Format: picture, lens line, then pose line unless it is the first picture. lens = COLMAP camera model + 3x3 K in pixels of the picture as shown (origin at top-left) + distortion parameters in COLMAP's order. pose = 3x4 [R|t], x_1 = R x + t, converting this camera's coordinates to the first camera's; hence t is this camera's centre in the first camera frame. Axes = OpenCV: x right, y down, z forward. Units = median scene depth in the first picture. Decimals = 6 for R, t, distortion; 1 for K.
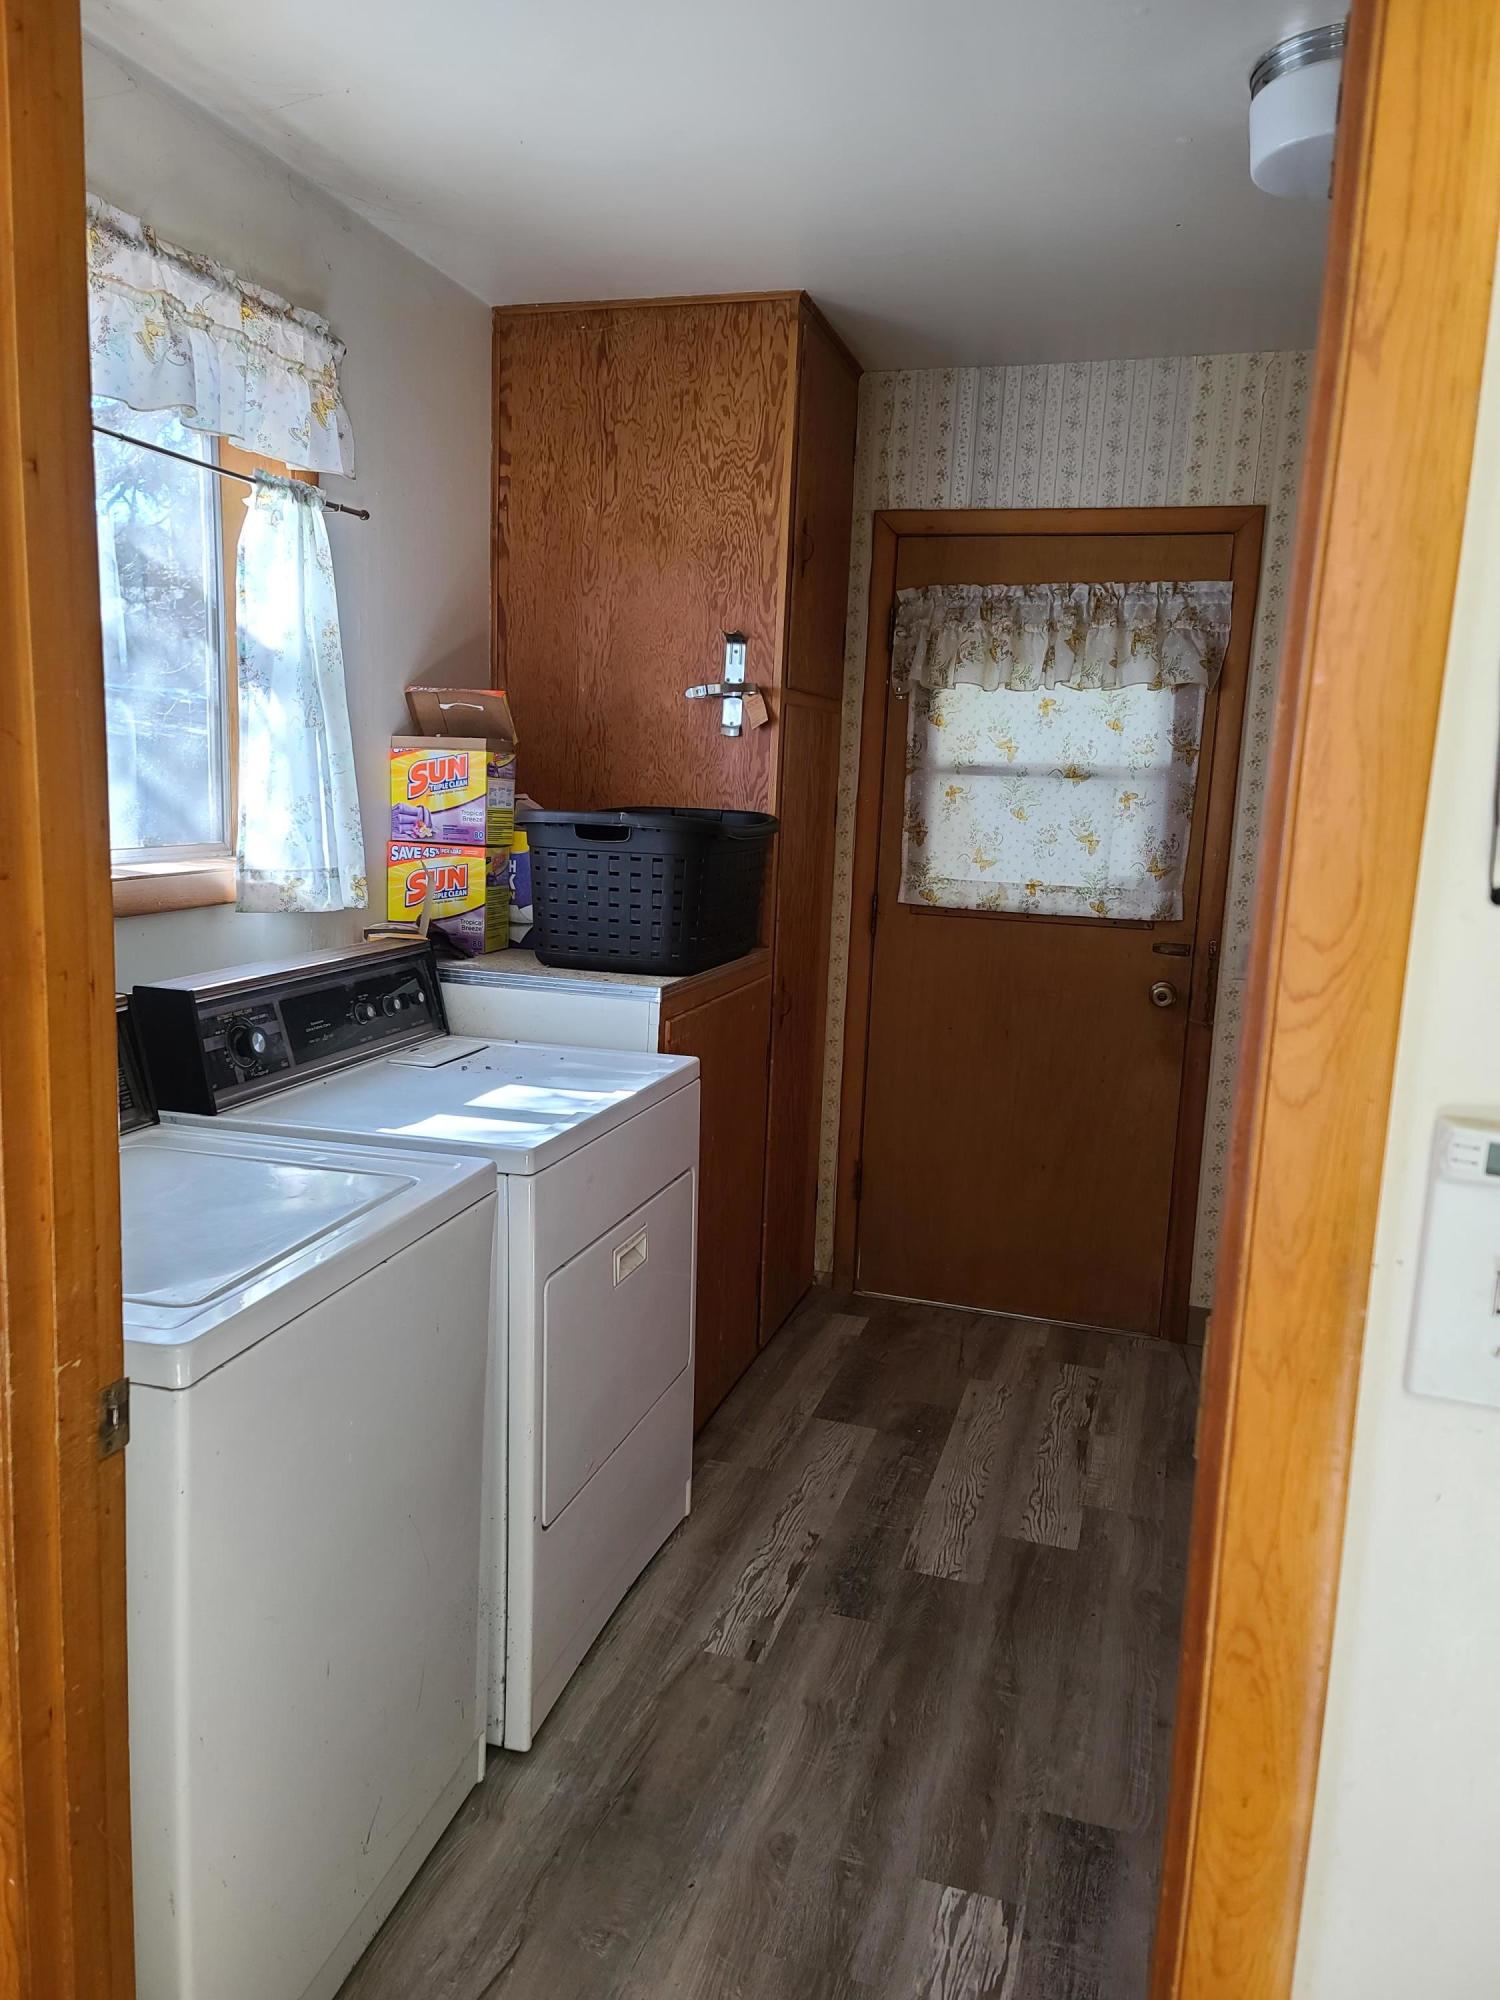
lens RADIAL K [[1458.7, 0, 750.0], [0, 1458.7, 1000.0], [0, 0, 1]] dist [0.055246, 0.000487]
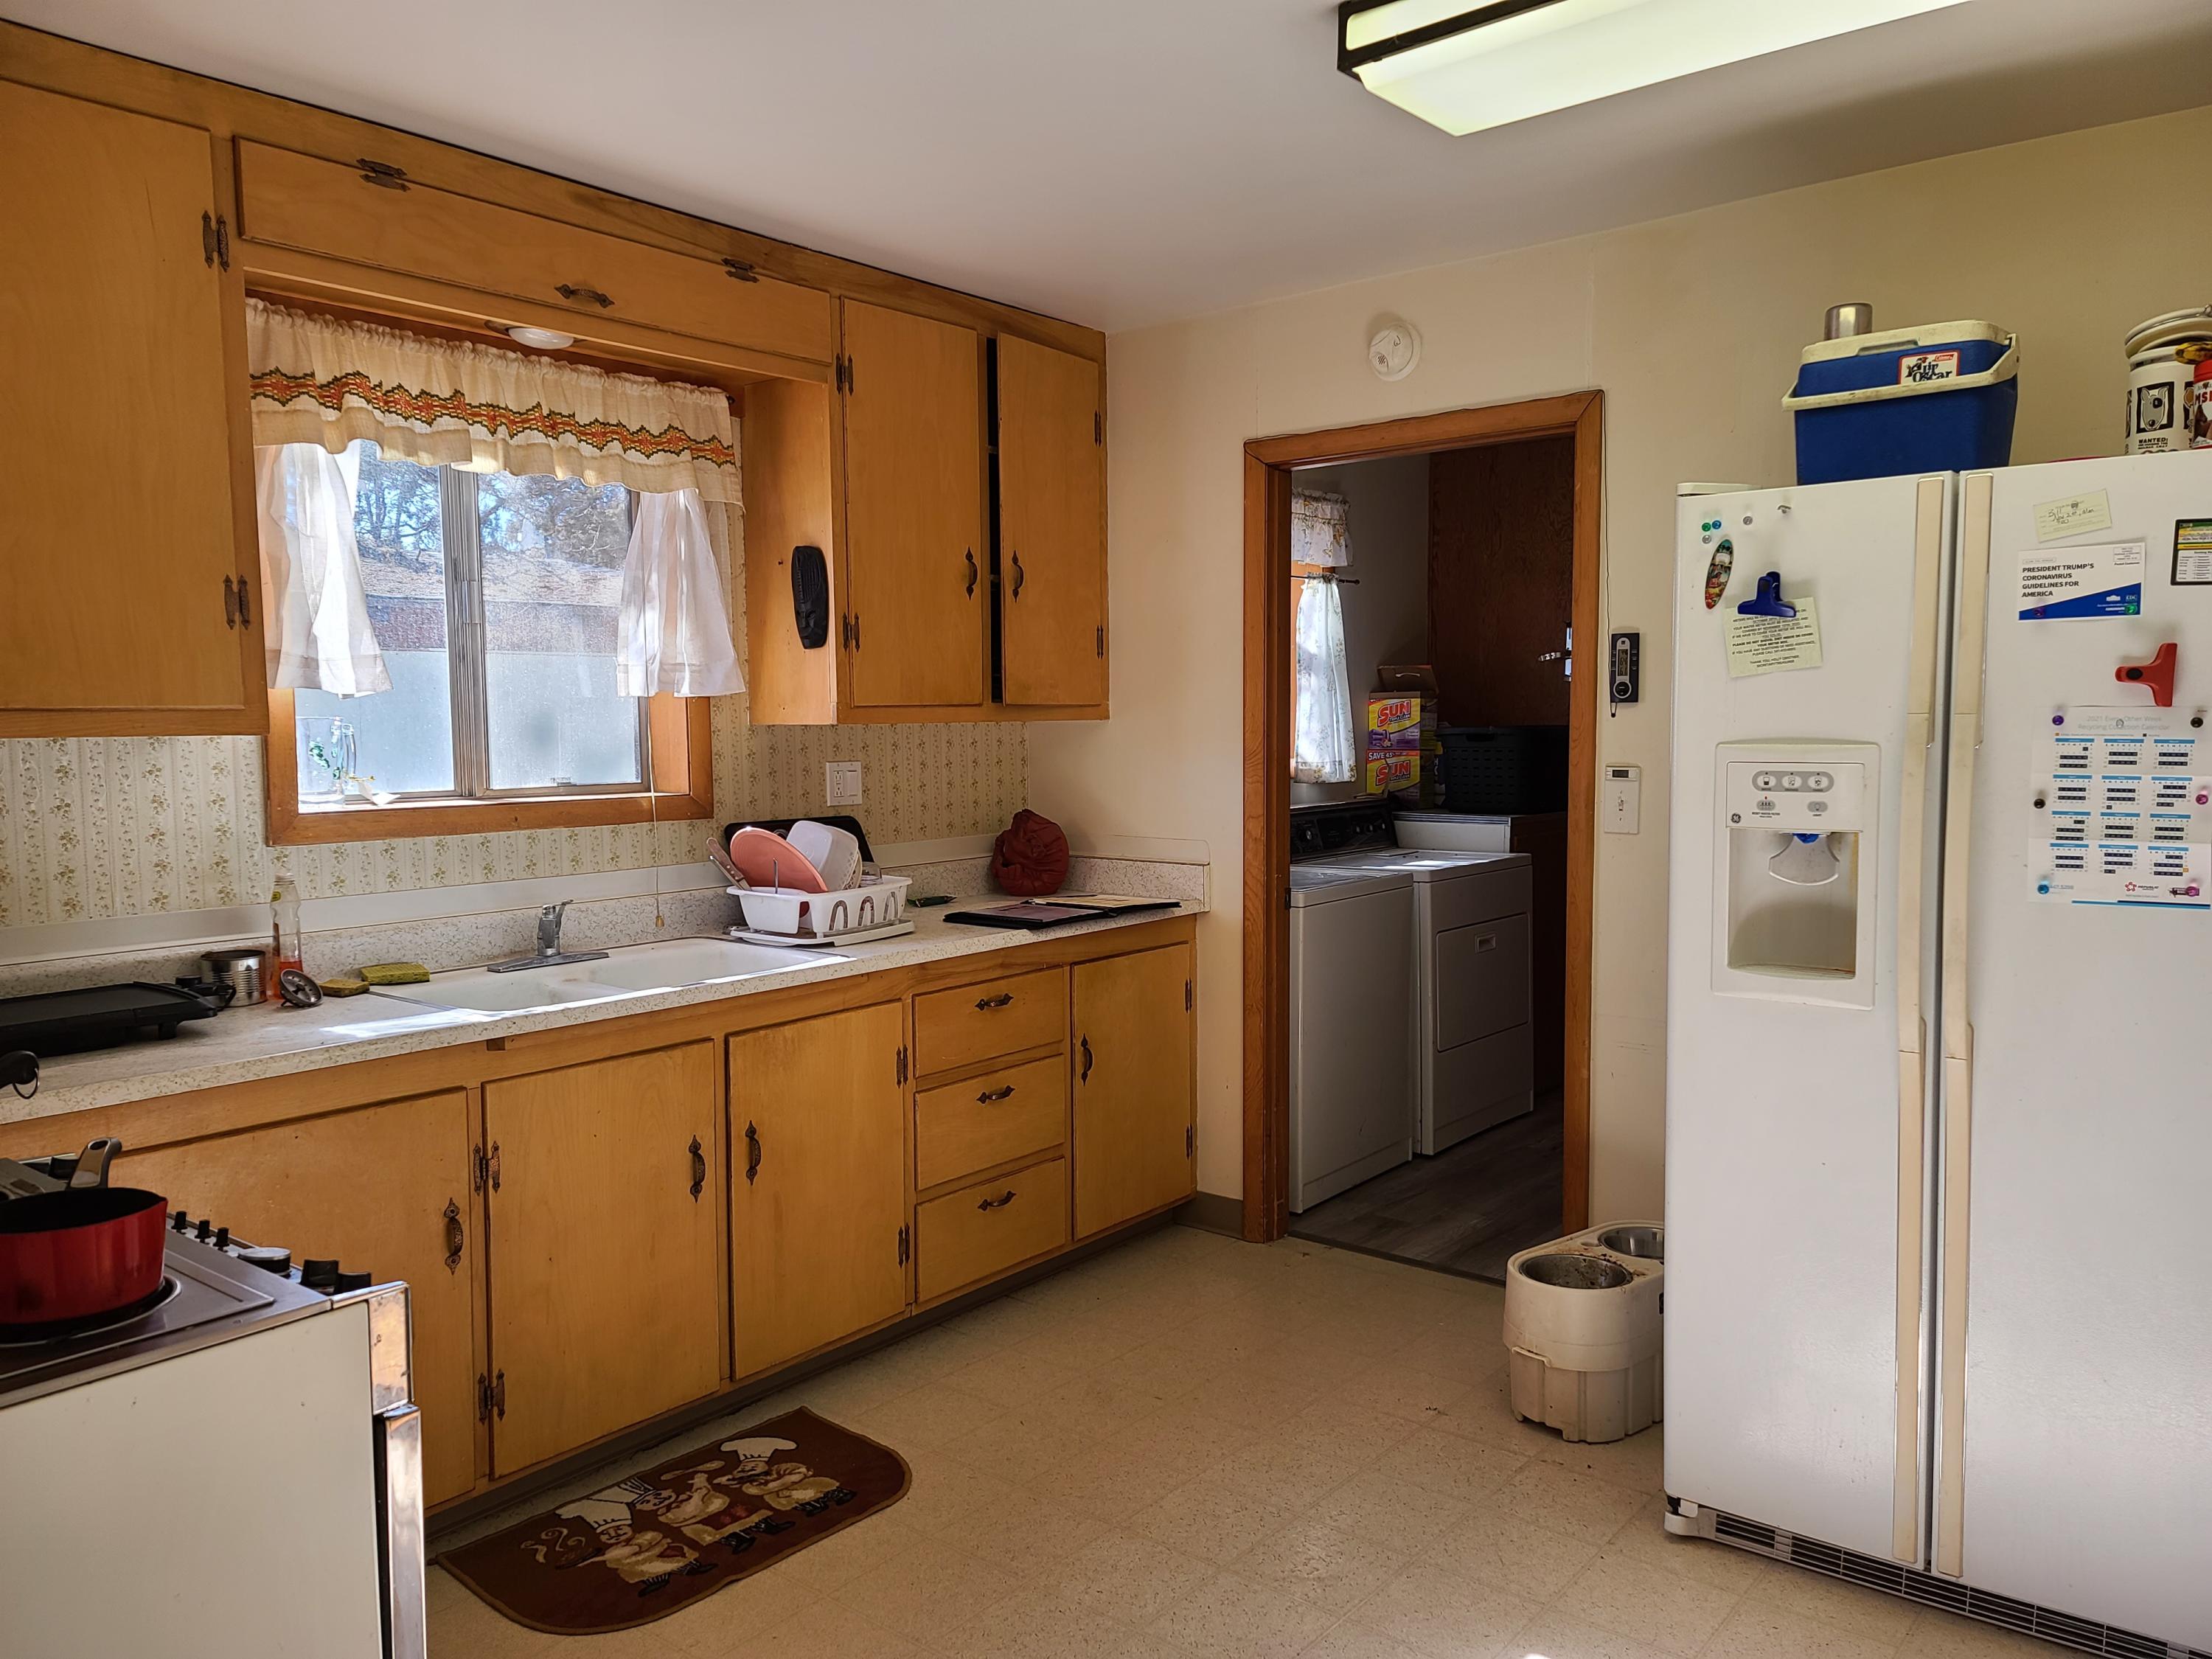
lens RADIAL K [[1613.4, 0, 1106.0], [0, 1613.4, 829.5], [0, 0, 1]] dist [0.055246, 0.000487]
pose [[0.919895, -0.019673, -0.391672, 0.262139], [-0.017688, 0.995643, -0.091551, 0.196933], [0.391766, 0.091145, 0.915539, -1.050013]]
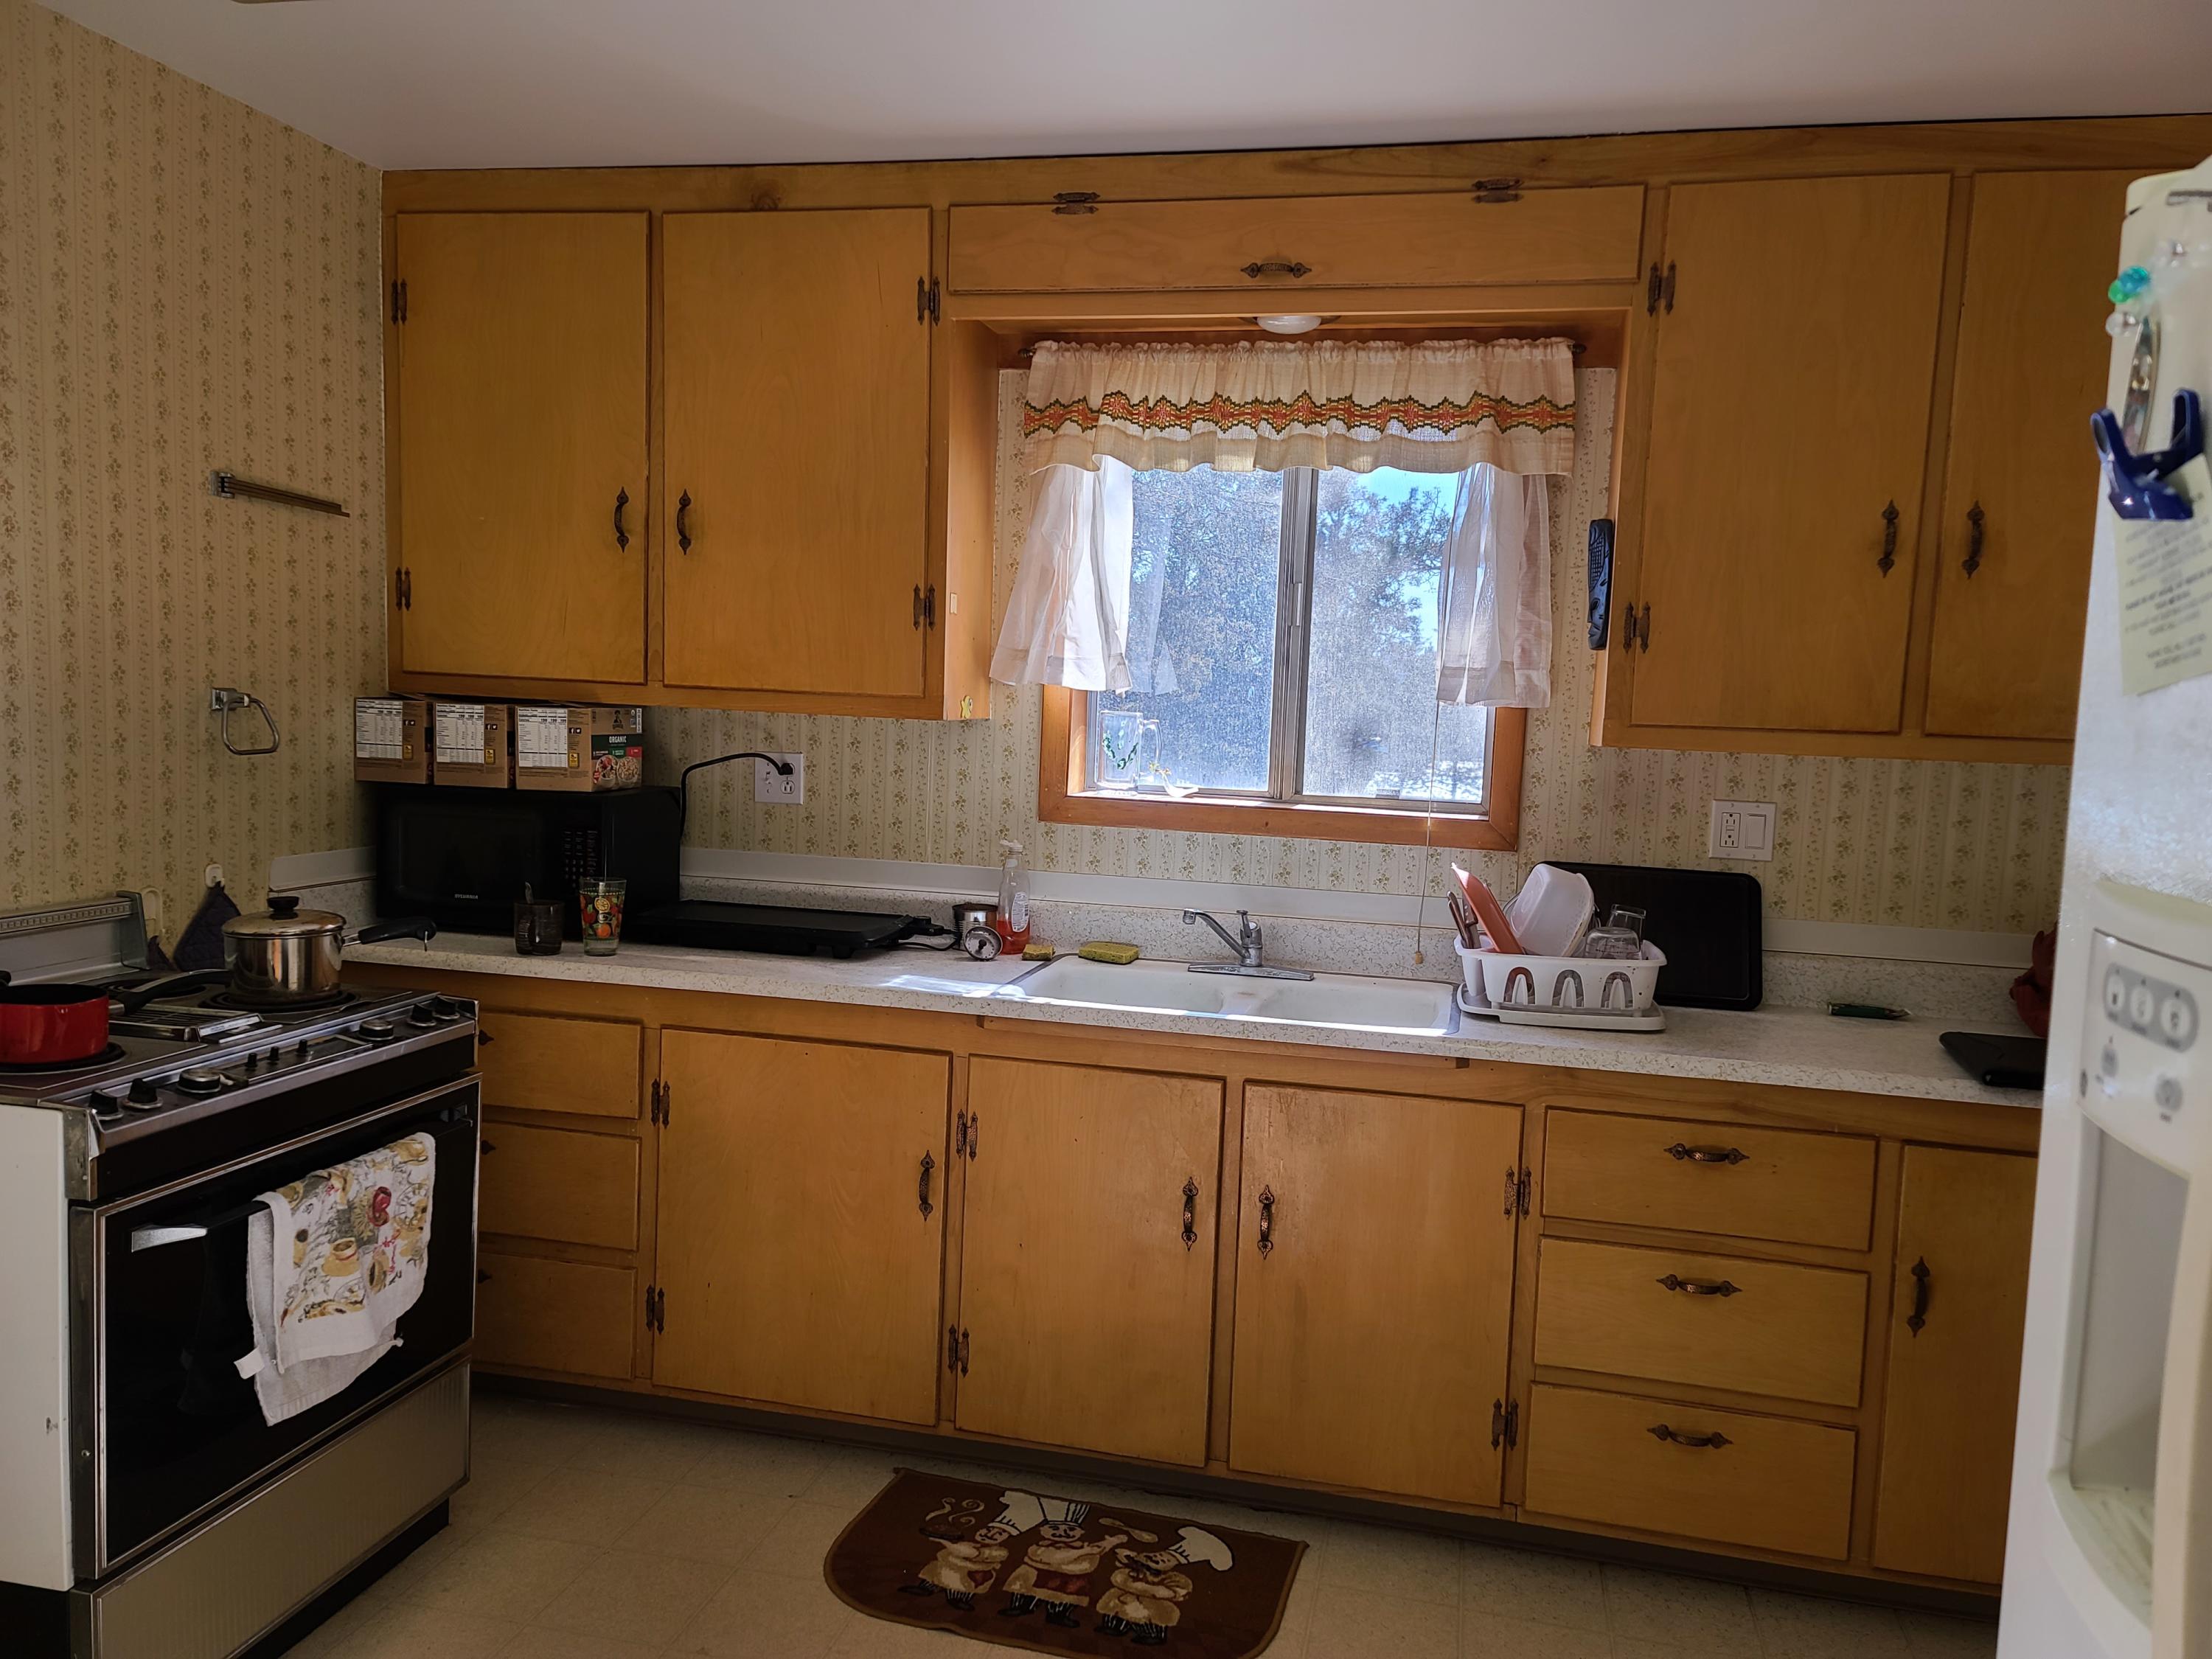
lens RADIAL K [[1606.9, 0, 1104.6], [0, 1606.9, 839.2], [0, 0, 1]] dist [0.052649, -0.000115]
pose [[0.063683, 0.045877, -0.996915, 0.550029], [-0.200245, 0.979214, 0.032271, 0.081270], [0.977674, 0.197572, 0.071546, -0.301288]]
